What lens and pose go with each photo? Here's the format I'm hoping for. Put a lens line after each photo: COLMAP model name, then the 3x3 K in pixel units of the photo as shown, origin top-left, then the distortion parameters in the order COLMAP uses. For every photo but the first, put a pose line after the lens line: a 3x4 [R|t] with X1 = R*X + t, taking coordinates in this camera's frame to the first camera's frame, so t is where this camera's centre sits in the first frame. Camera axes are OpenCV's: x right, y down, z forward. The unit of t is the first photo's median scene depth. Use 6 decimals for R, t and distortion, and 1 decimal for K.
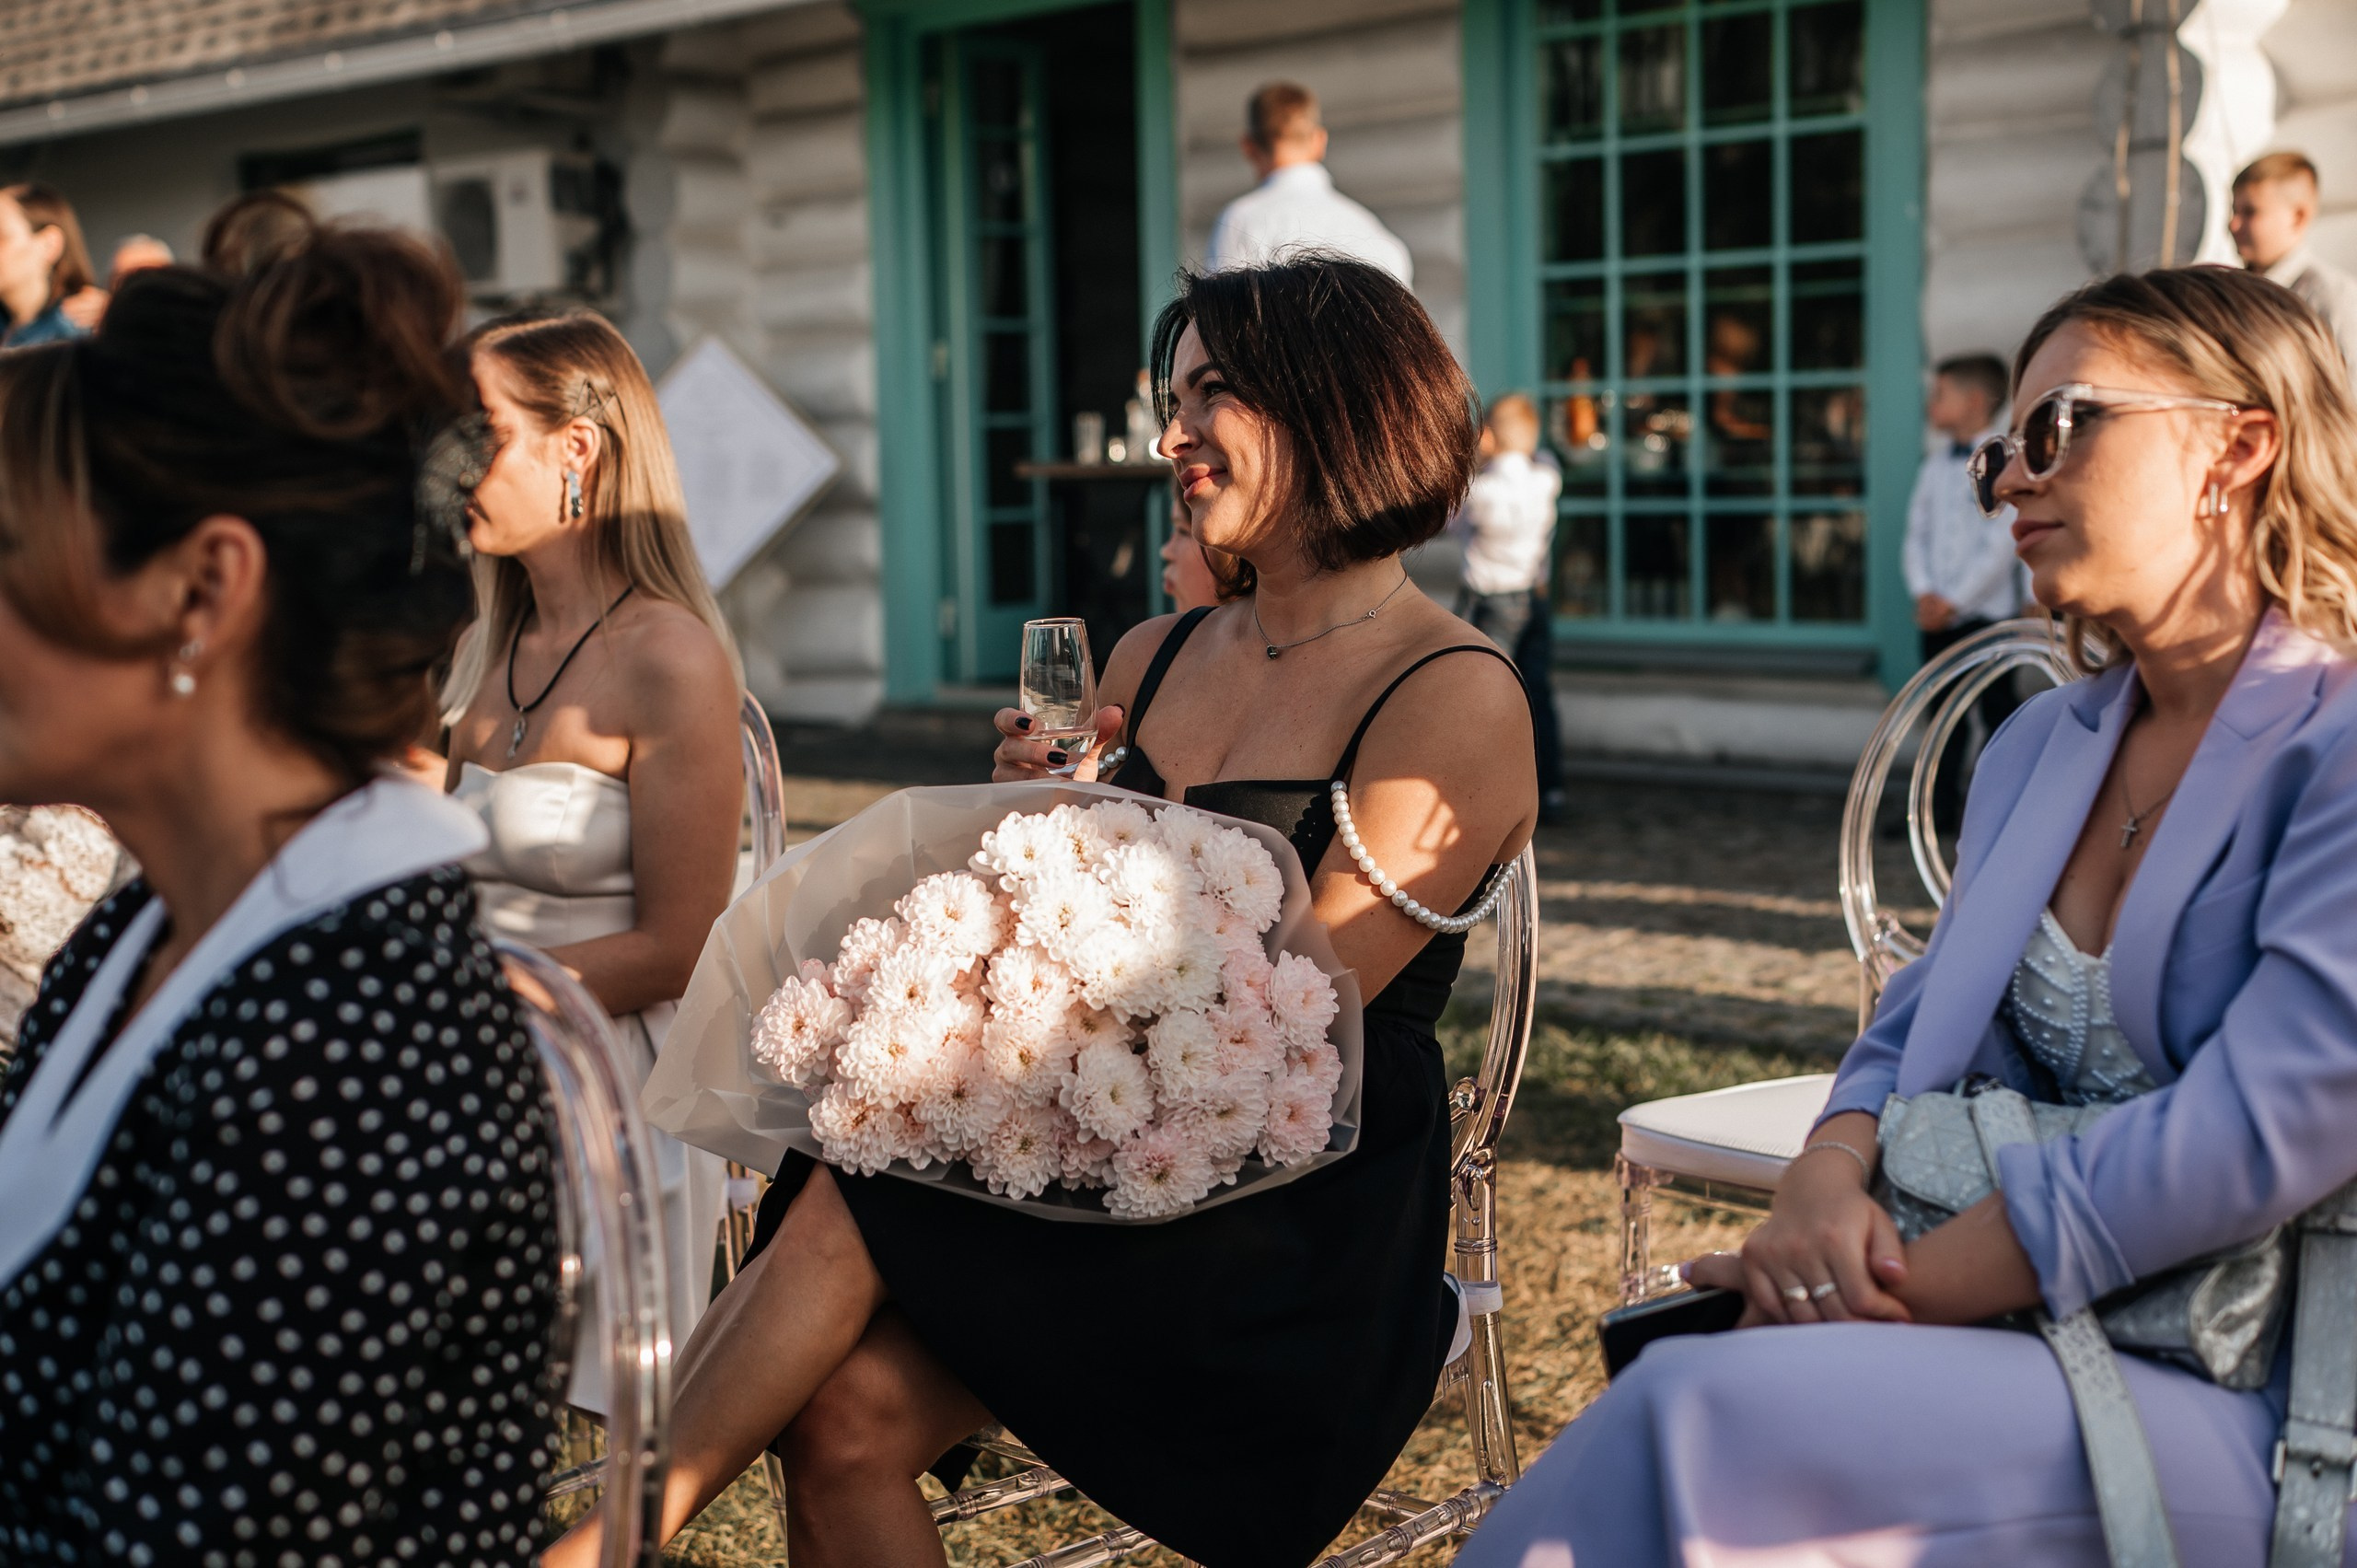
lens RADIAL K [[3369.2, 0, 1178.5], [0, 3369.2, 784.0], [0, 0, 1]] dist [-0.008405, 0.718877]
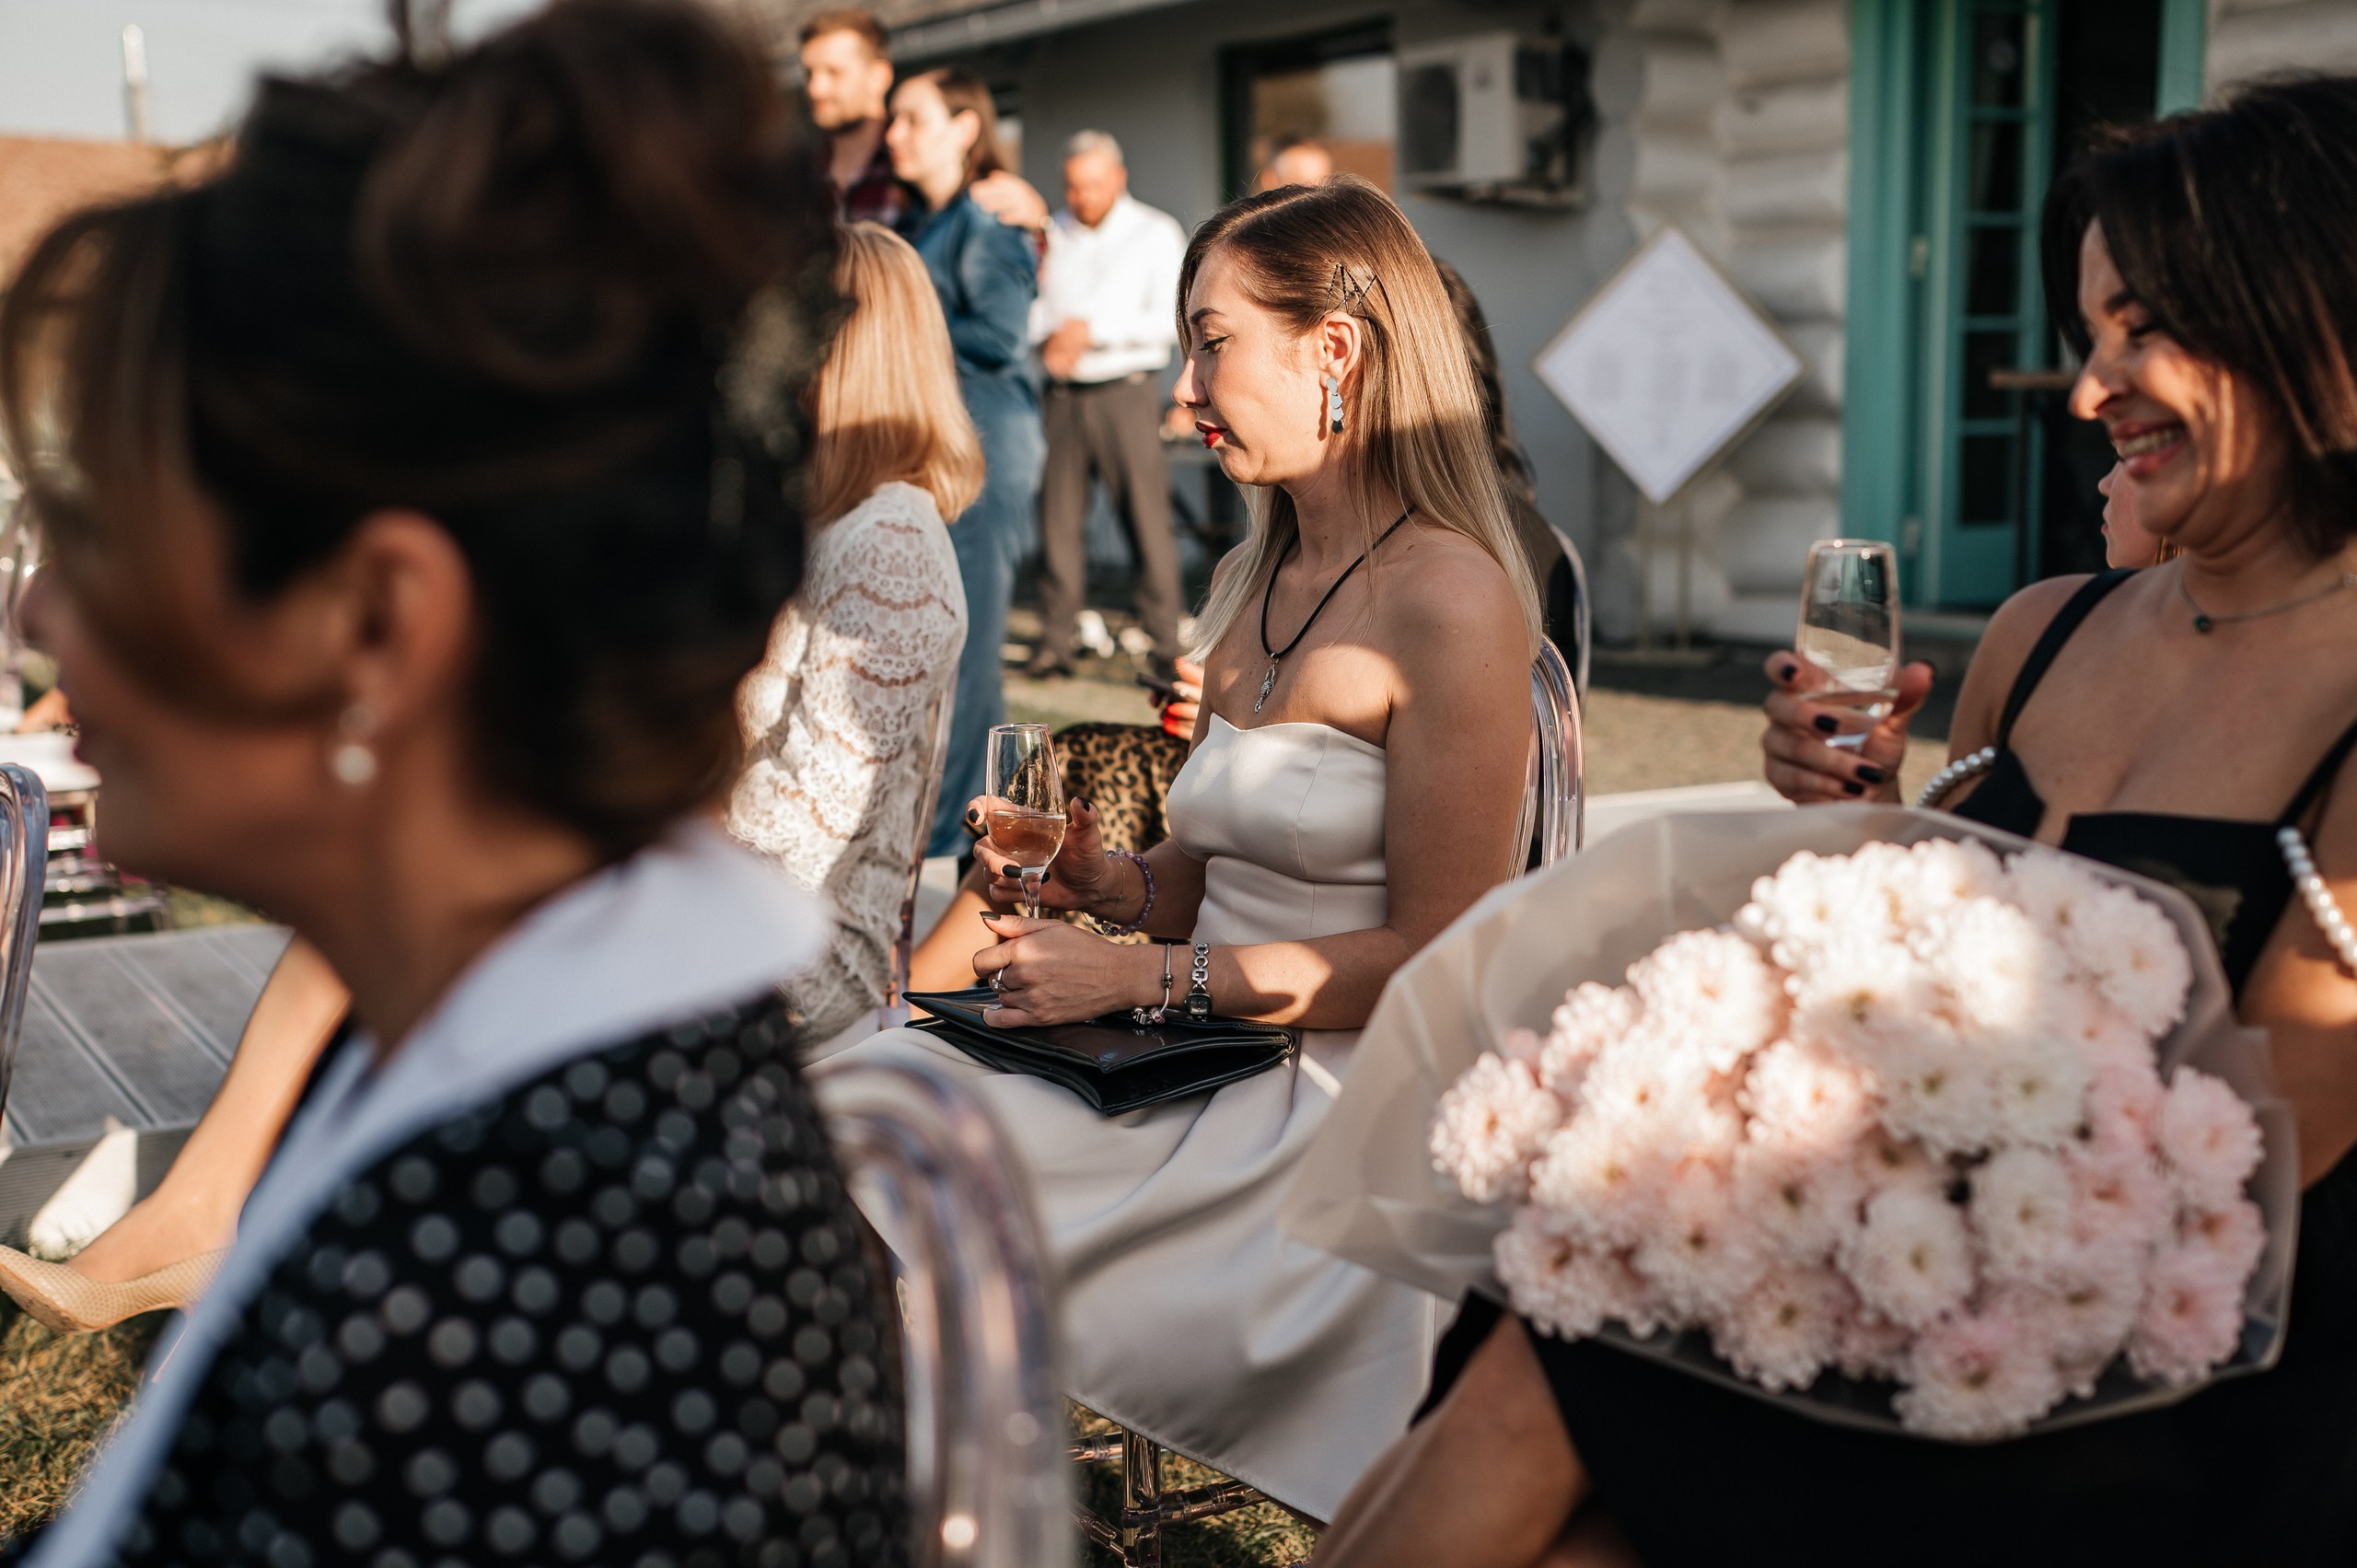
lens RADIAL K [[3332.7, 0, 1177.0], [0, 3332.7, 765.2], [0, 0, 1]] dist [0.131845, 0.007928]
pose [[0.958068, 0.056068, -0.281001, 0.024524], [-0.048767, 0.998268, 0.032915, -0.028465], [0.282360, -0.017832, 0.959143, 0.254248]]
